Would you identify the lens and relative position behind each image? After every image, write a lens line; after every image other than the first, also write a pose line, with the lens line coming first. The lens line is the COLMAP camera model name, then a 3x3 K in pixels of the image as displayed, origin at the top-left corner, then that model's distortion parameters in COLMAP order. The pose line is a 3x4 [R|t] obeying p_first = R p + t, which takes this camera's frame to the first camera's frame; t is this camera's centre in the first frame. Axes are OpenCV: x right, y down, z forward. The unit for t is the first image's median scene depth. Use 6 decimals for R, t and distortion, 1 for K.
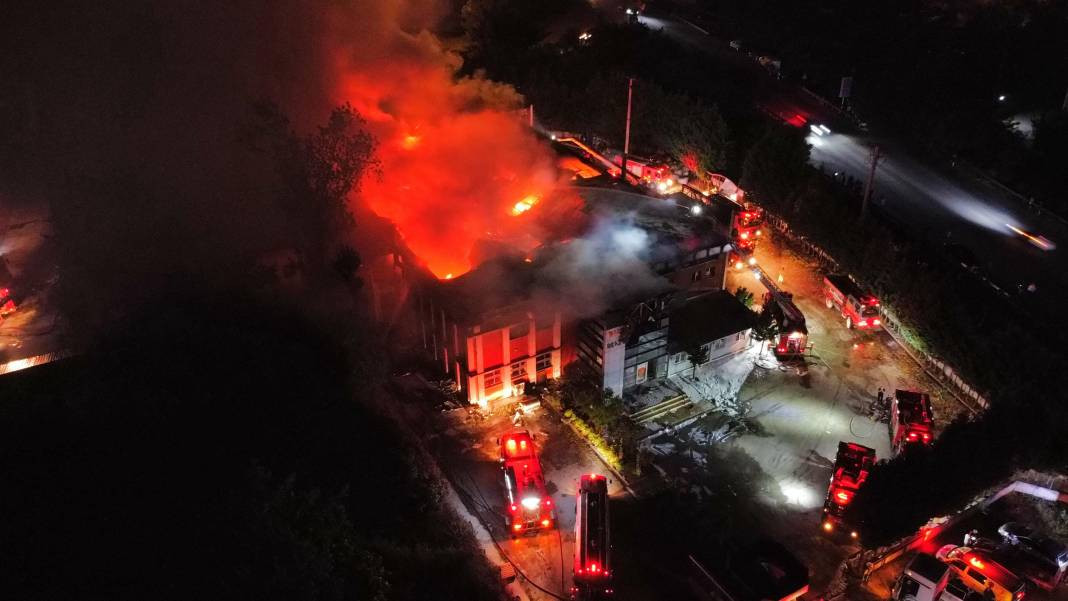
lens RADIAL K [[814.6, 0, 534.5], [0, 814.6, 280.0], [0, 0, 1]] dist [-0.004491, -0.005883]
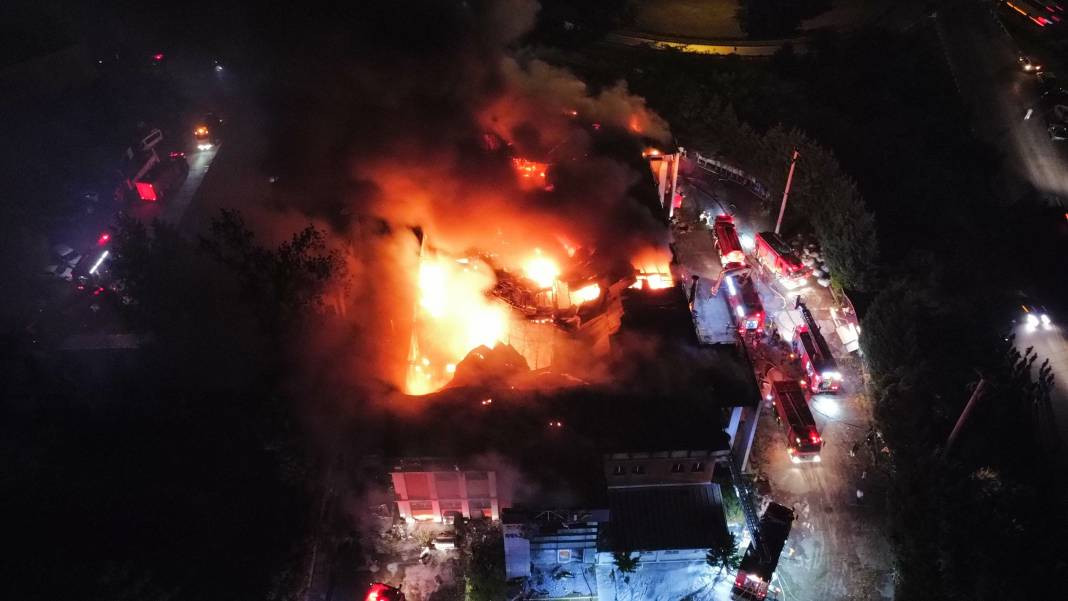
lens RADIAL K [[801.2, 0, 522.0], [0, 801.2, 283.6], [0, 0, 1]] dist [-0.159659, 0.202301]
pose [[0.881813, 0.290813, -0.371259, 0.331141], [-0.218264, 0.949514, 0.225351, -0.373713], [0.418051, -0.117685, 0.900768, 0.196630]]
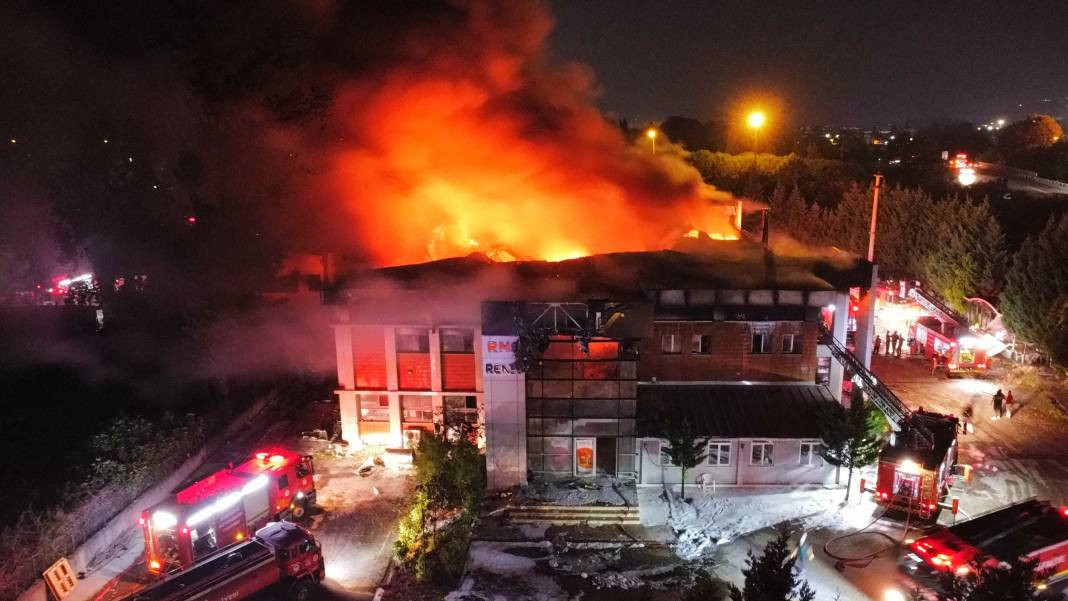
lens RADIAL K [[801.2, 0, 522.0], [0, 801.2, 283.6], [0, 0, 1]] dist [-0.159659, 0.202301]
pose [[0.832631, 0.098609, -0.544979, 0.384950], [-0.259371, 0.938868, -0.226392, 0.136121], [0.489339, 0.329853, 0.807307, 0.480107]]
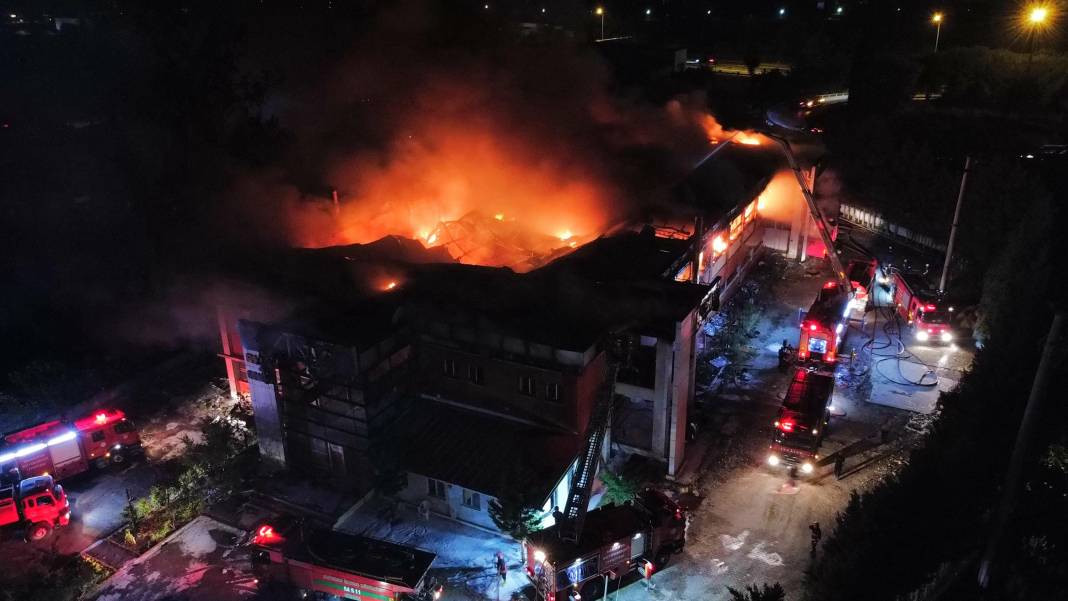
lens RADIAL K [[814.6, 0, 534.5], [0, 814.6, 280.0], [0, 0, 1]] dist [-0.004491, -0.005883]
pose [[0.549142, 0.292338, -0.782932, 0.684181], [-0.394873, 0.916418, 0.065219, -0.123127], [0.736559, 0.273344, 0.618680, 0.664806]]
